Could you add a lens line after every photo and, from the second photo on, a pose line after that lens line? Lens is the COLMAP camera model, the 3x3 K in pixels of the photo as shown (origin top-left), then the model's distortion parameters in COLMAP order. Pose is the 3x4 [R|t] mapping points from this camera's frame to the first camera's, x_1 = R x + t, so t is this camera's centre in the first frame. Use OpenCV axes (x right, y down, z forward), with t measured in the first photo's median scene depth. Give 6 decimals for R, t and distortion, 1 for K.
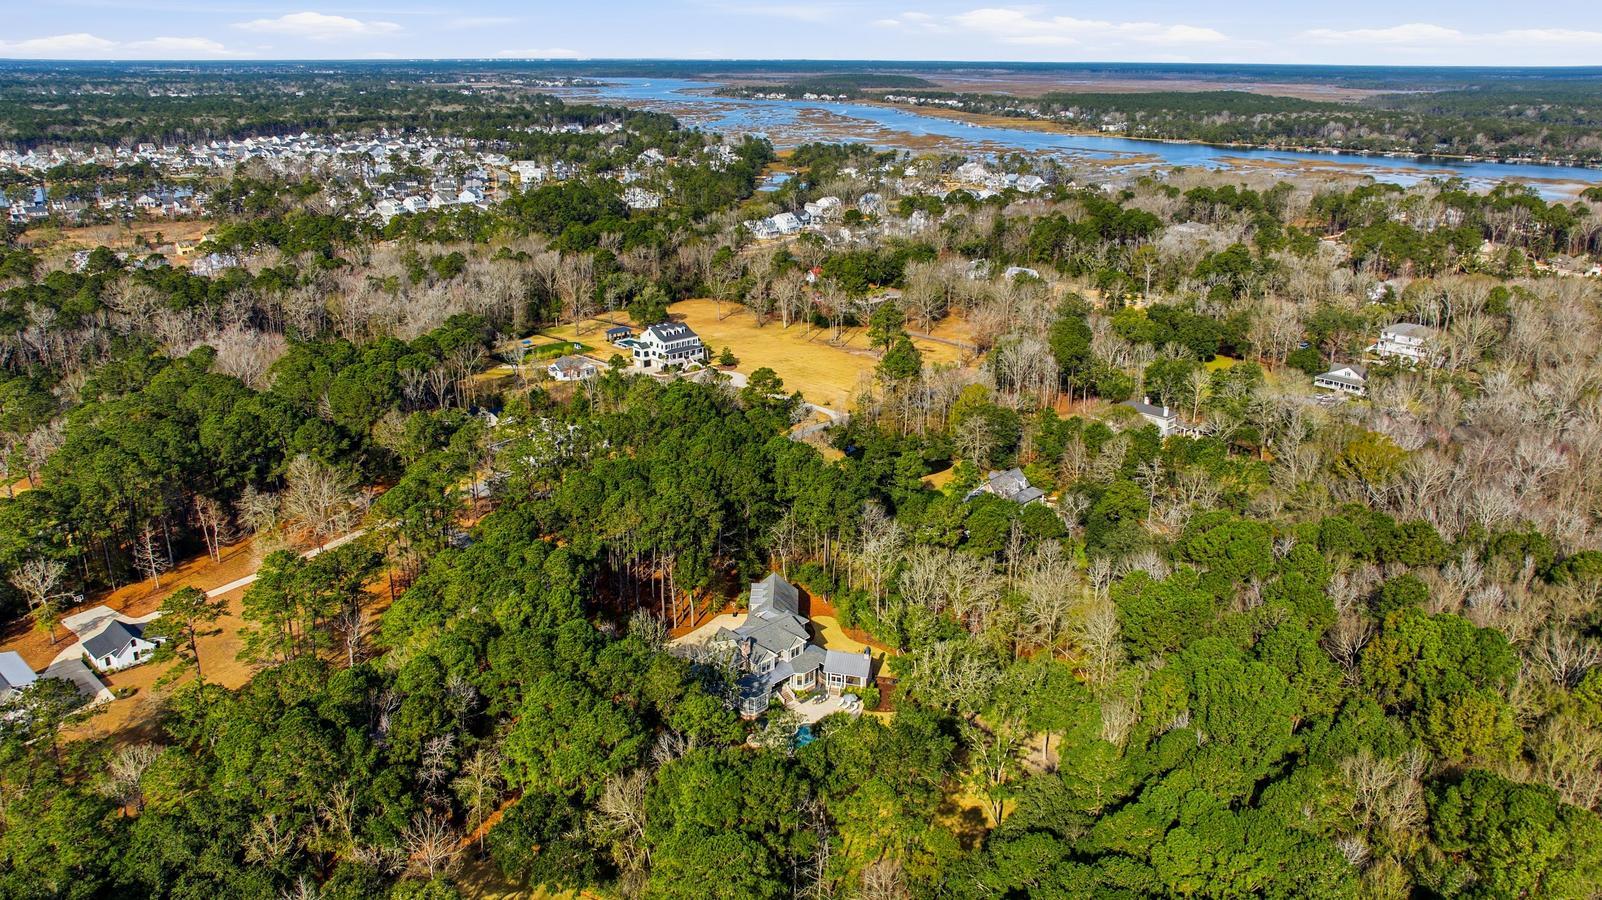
lens RADIAL K [[1103.6, 0, 801.0], [0, 1103.6, 450.0], [0, 0, 1]] dist [-0.062273, 0.064658]
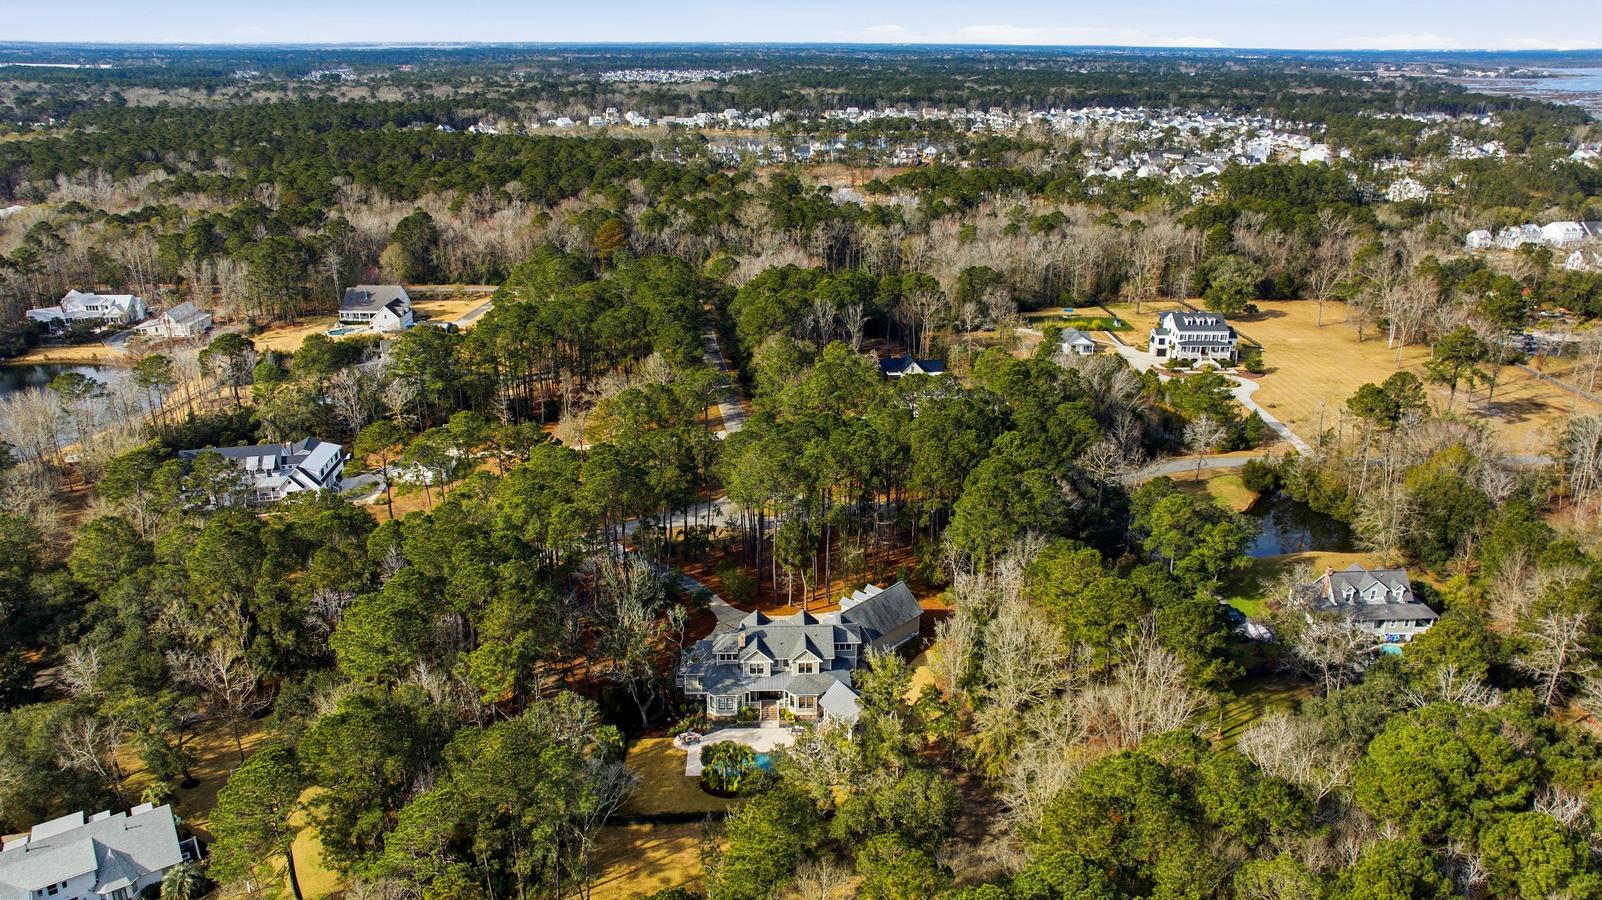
lens RADIAL K [[1103.6, 0, 801.0], [0, 1103.6, 450.0], [0, 0, 1]] dist [-0.062273, 0.064658]
pose [[0.732620, 0.238253, -0.637576, 0.478623], [-0.229782, 0.968315, 0.097810, -0.051974], [0.640678, 0.074846, 0.764153, 0.368154]]
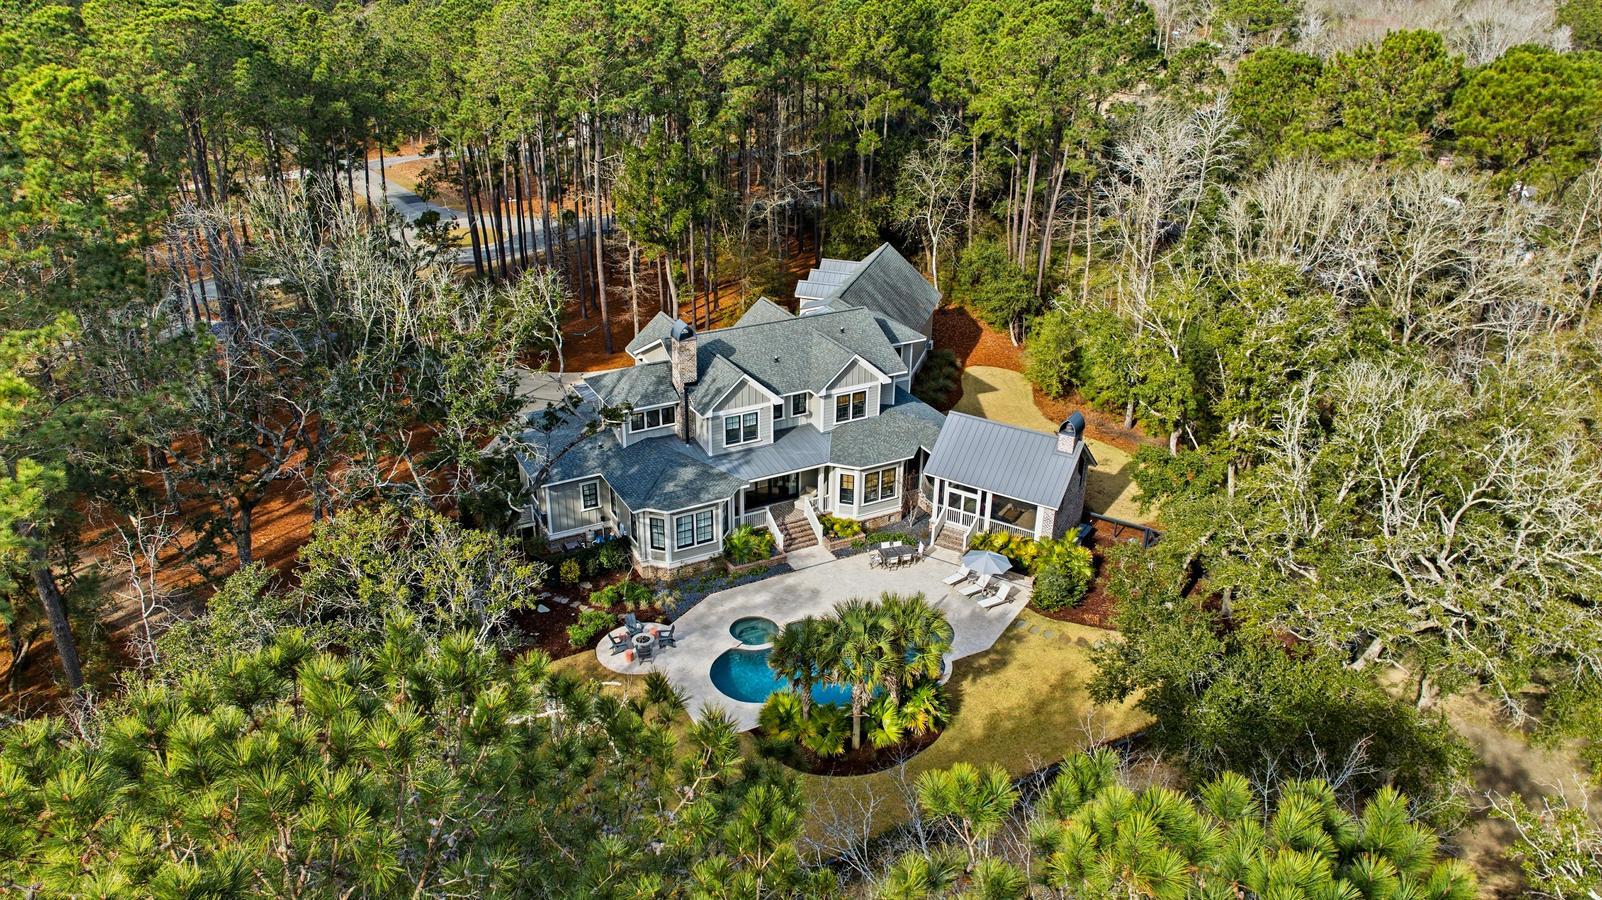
lens RADIAL K [[1103.6, 0, 801.0], [0, 1103.6, 450.0], [0, 0, 1]] dist [-0.062273, 0.064658]
pose [[0.956435, 0.127075, -0.262837, 0.069549], [-0.099579, 0.988308, 0.115463, 0.161974], [0.274436, -0.084260, 0.957907, 0.687334]]
